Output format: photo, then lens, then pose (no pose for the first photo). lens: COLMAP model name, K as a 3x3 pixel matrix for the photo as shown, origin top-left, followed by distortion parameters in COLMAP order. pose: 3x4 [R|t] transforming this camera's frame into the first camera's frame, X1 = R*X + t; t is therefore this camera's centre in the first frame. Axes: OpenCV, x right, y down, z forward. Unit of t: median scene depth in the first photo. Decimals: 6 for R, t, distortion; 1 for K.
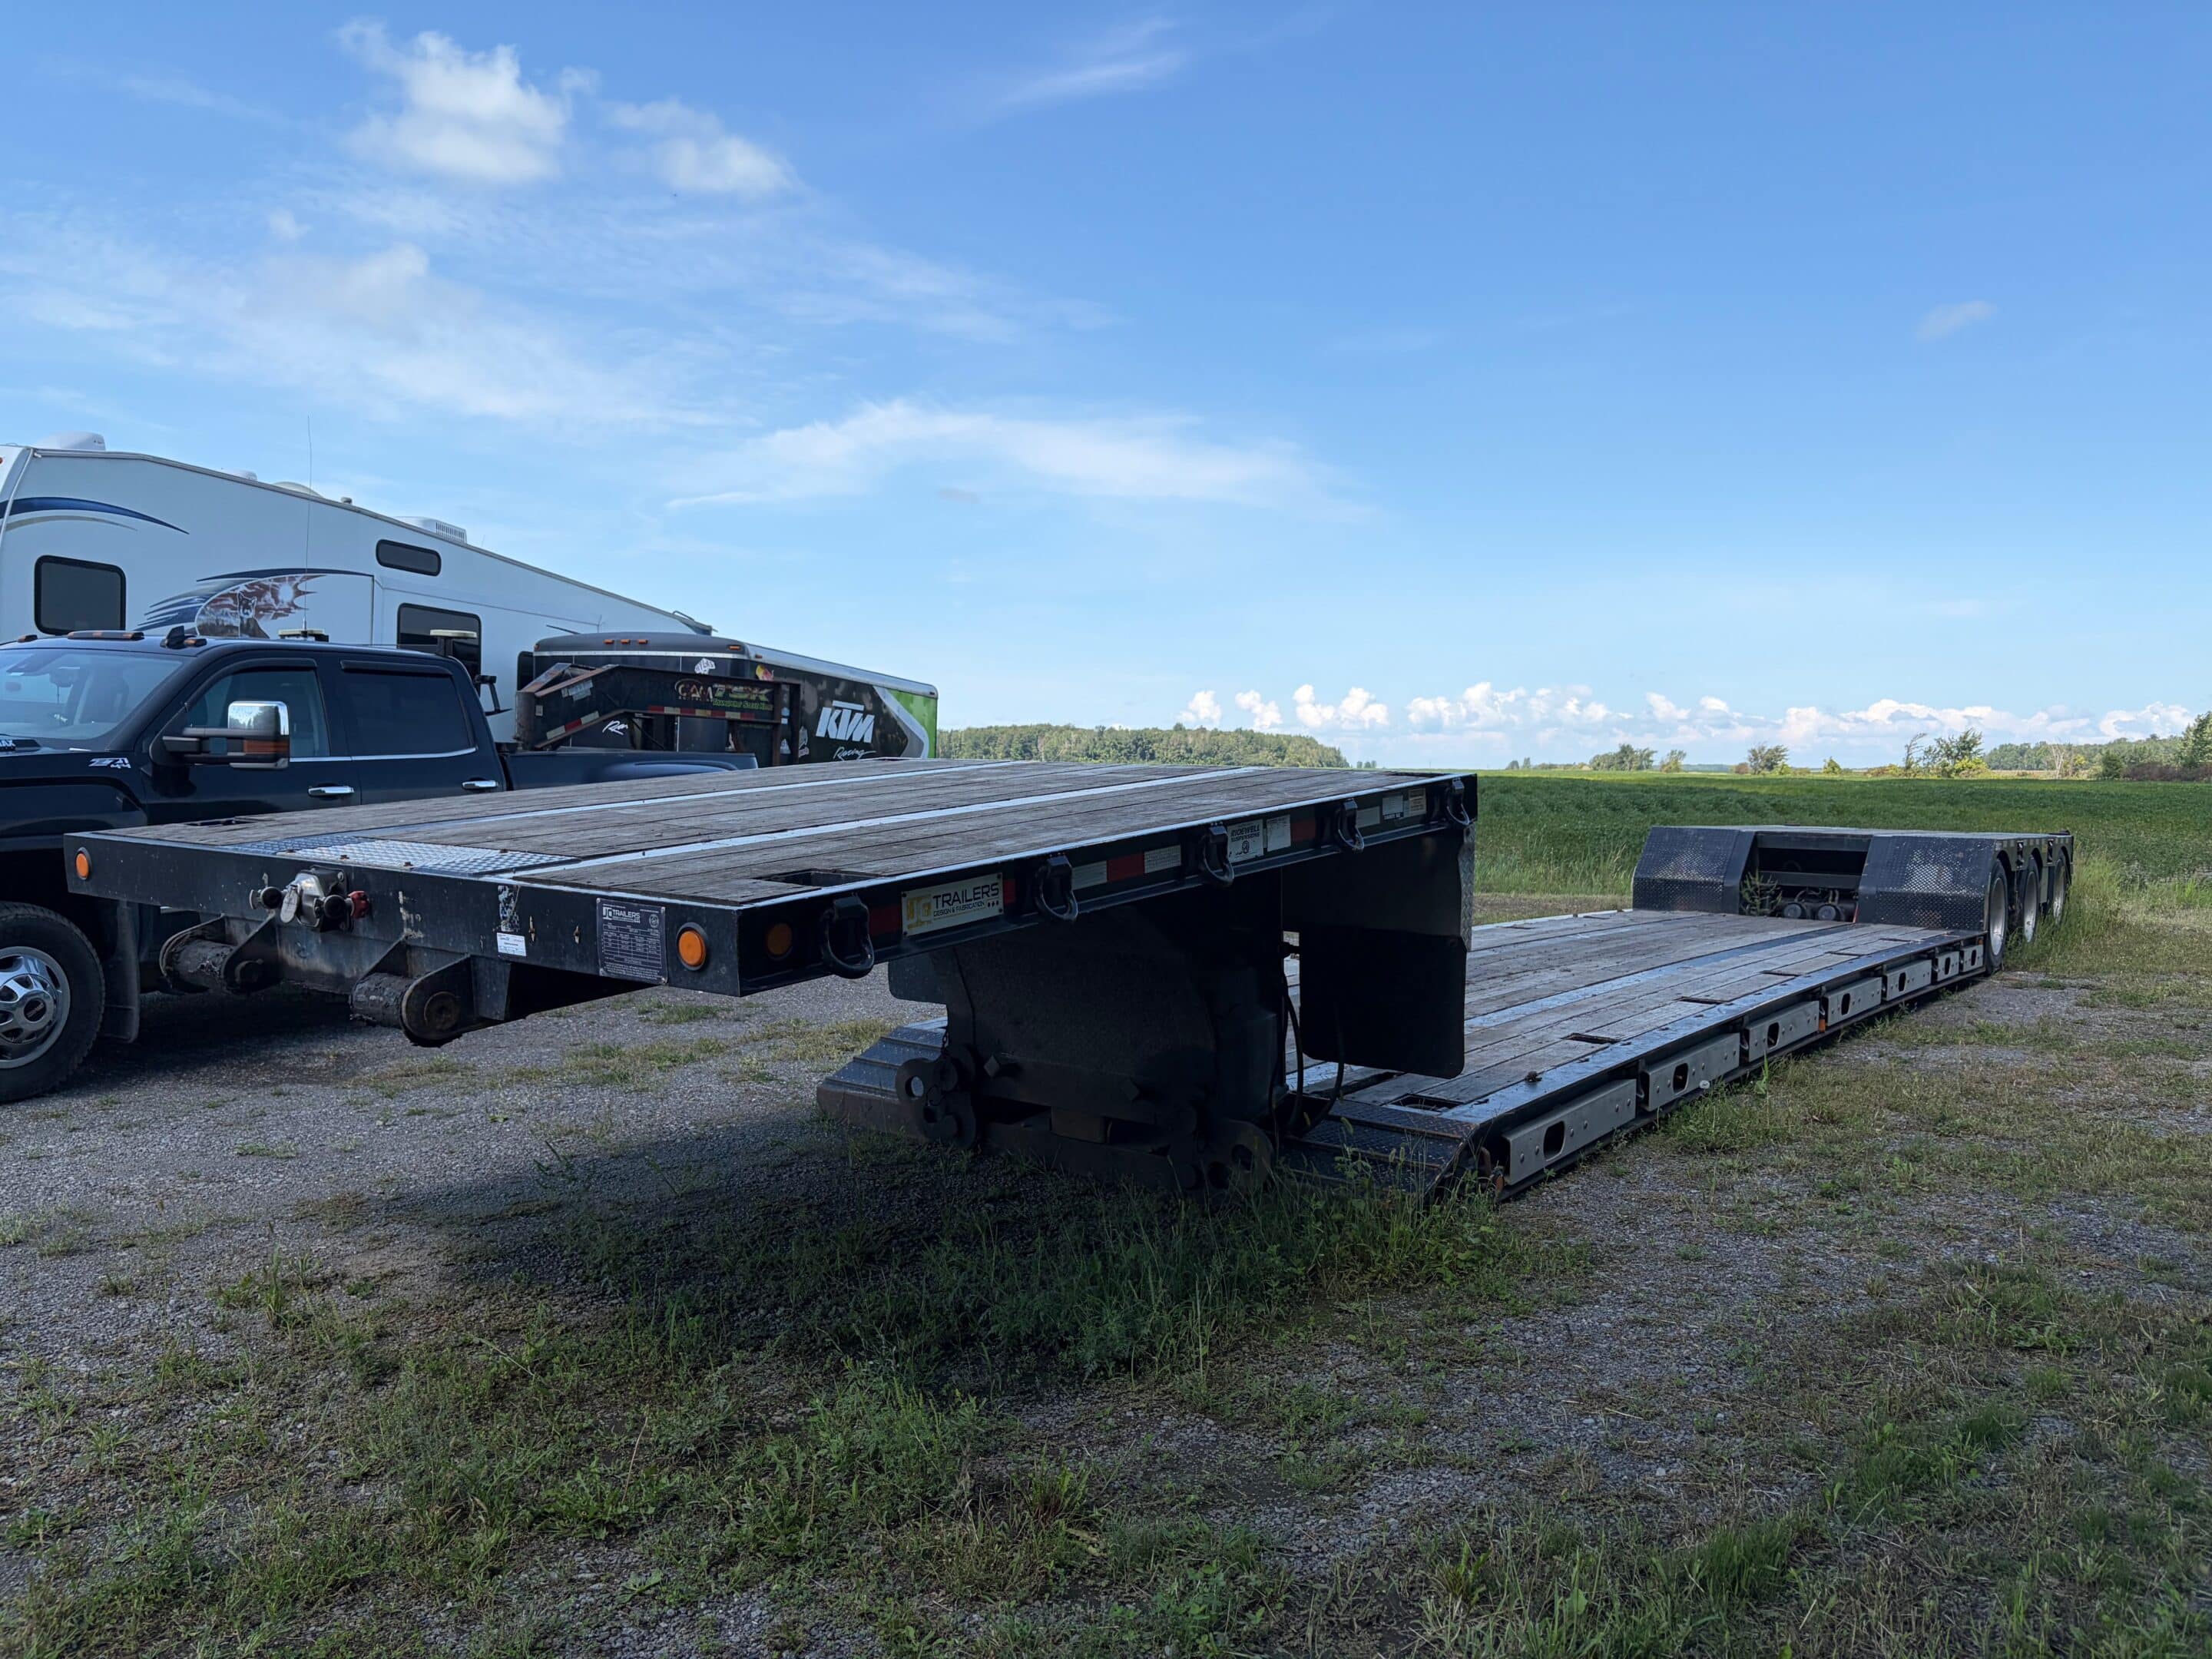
lens RADIAL K [[1682.7, 0, 1110.9], [0, 1682.7, 830.6], [0, 0, 1]] dist [0.049731, -0.051677]
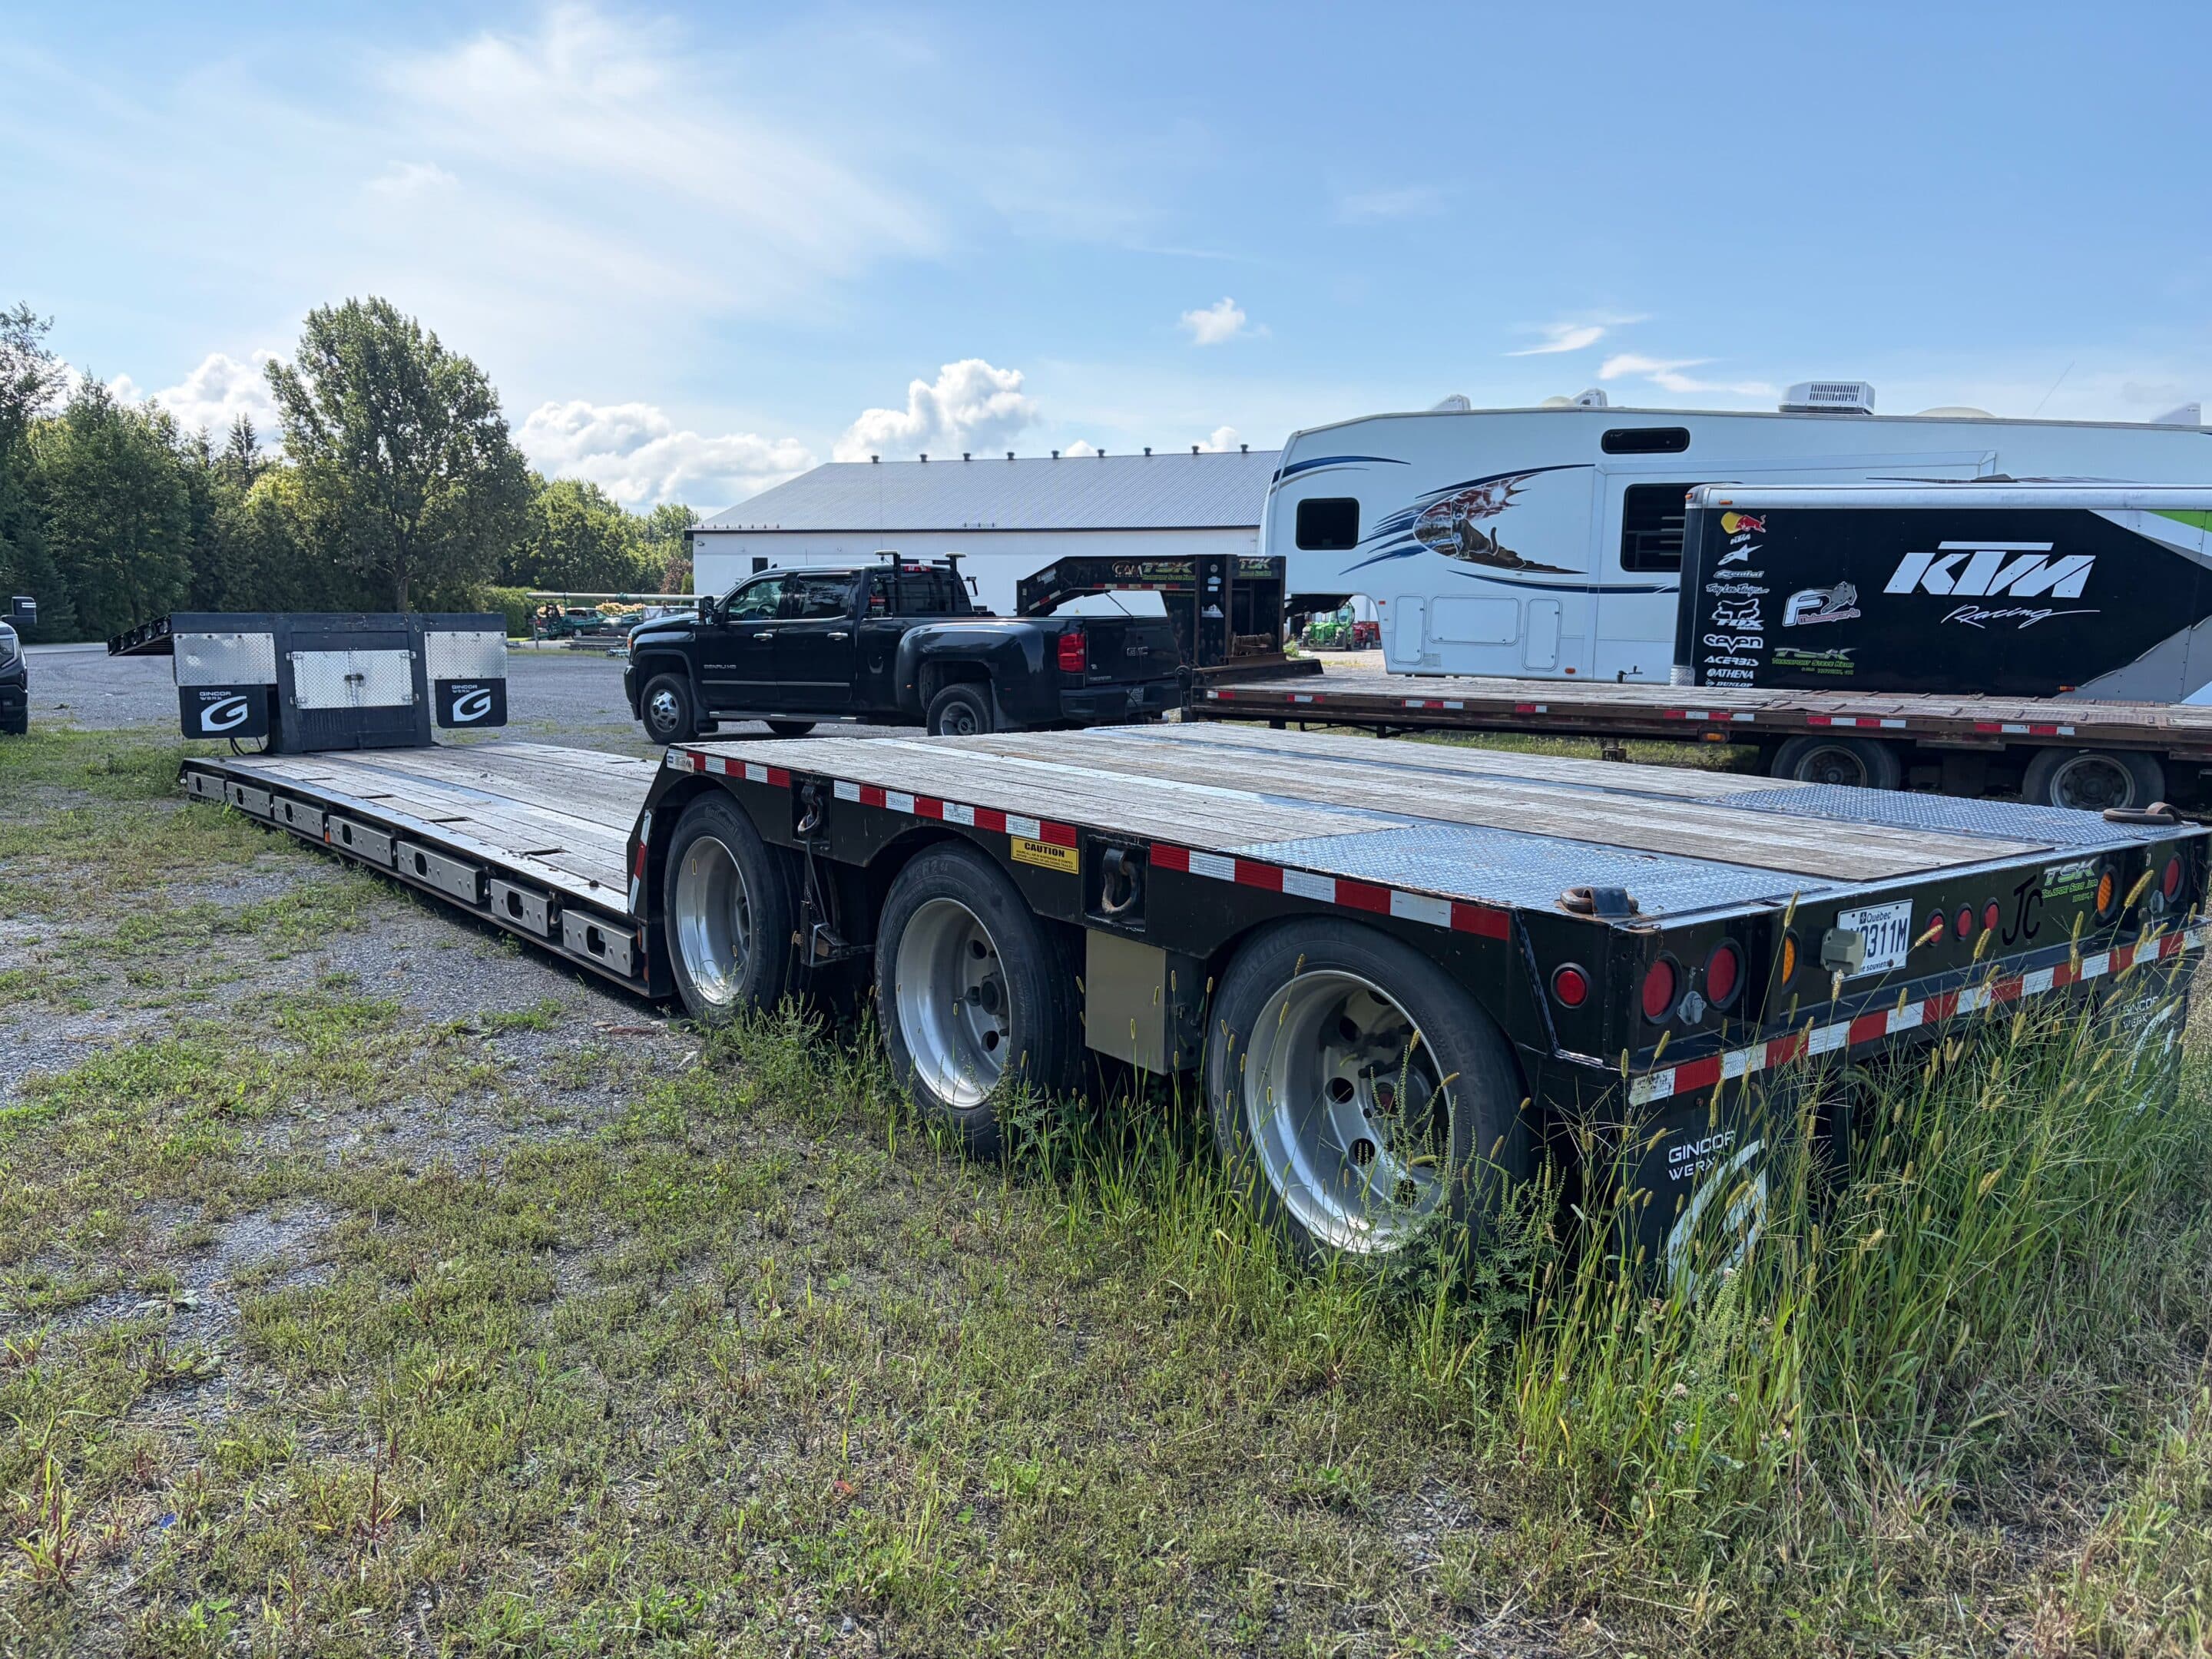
lens RADIAL K [[1682.7, 0, 1105.7], [0, 1682.7, 830.6], [0, 0, 1]] dist [0.049731, -0.051677]
pose [[-0.286040, 0.104927, -0.952455, 0.840658], [-0.047180, 0.991239, 0.123369, -0.035132], [0.957055, 0.080225, -0.278584, 1.124803]]
